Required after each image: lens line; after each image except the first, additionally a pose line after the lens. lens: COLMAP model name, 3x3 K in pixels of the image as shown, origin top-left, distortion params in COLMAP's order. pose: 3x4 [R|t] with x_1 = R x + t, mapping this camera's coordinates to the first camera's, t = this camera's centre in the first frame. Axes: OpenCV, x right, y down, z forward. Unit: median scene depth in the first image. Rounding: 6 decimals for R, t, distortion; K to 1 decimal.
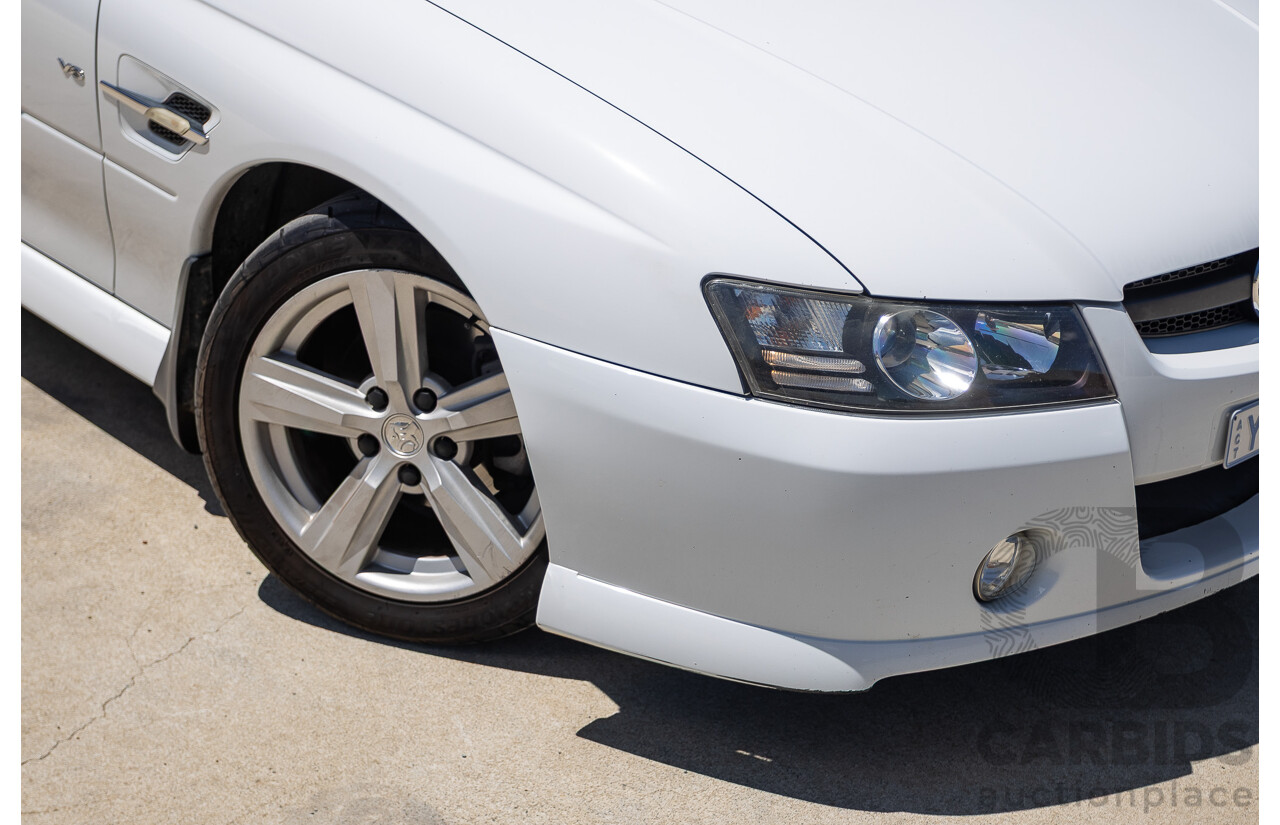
lens RADIAL K [[2173.6, 0, 640.0], [0, 2173.6, 412.5], [0, 0, 1]] dist [-0.032594, -0.080531]
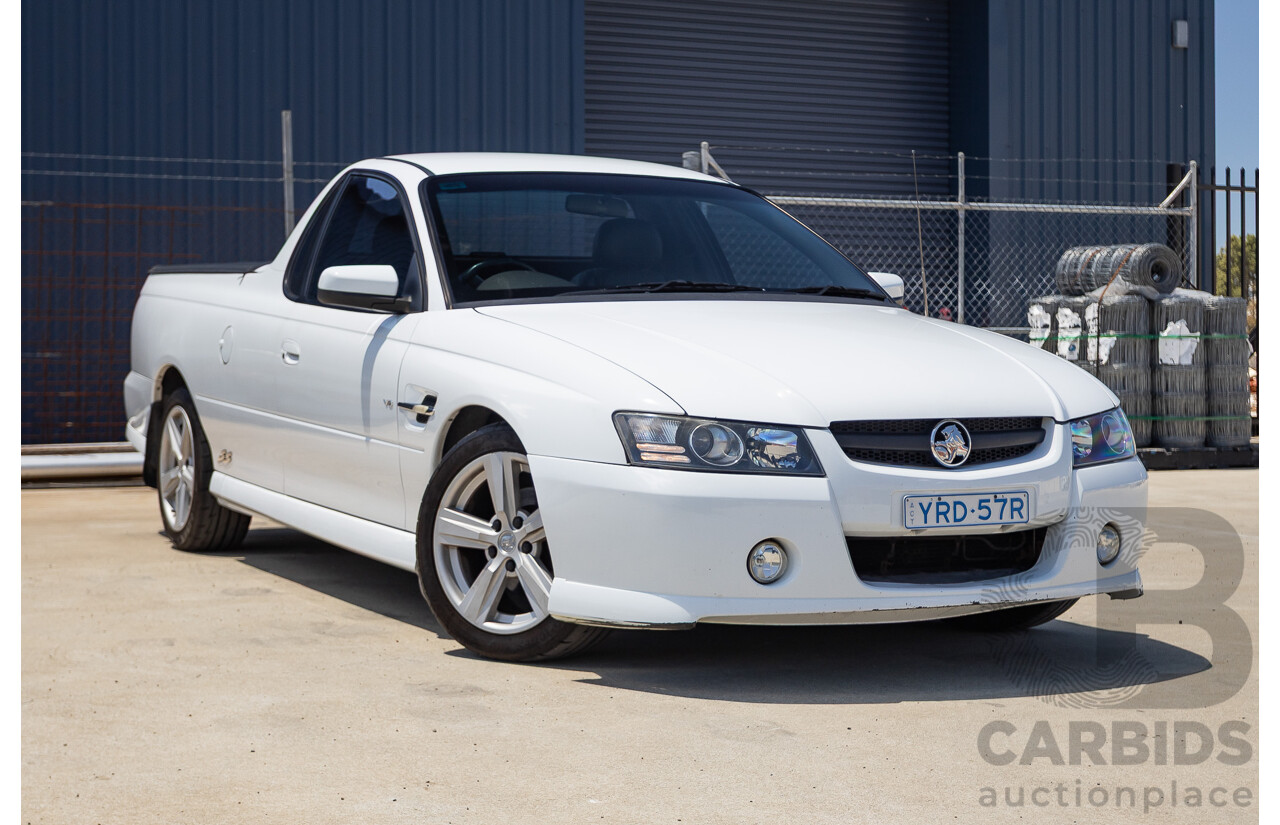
lens RADIAL K [[2244.3, 0, 639.0], [0, 2244.3, 432.3], [0, 0, 1]] dist [-0.017557, 0.117268]
pose [[0.954389, -0.039418, -0.295952, 0.596498], [-0.077731, 0.924258, -0.373771, 0.655922], [0.288270, 0.379728, 0.879038, -0.755983]]
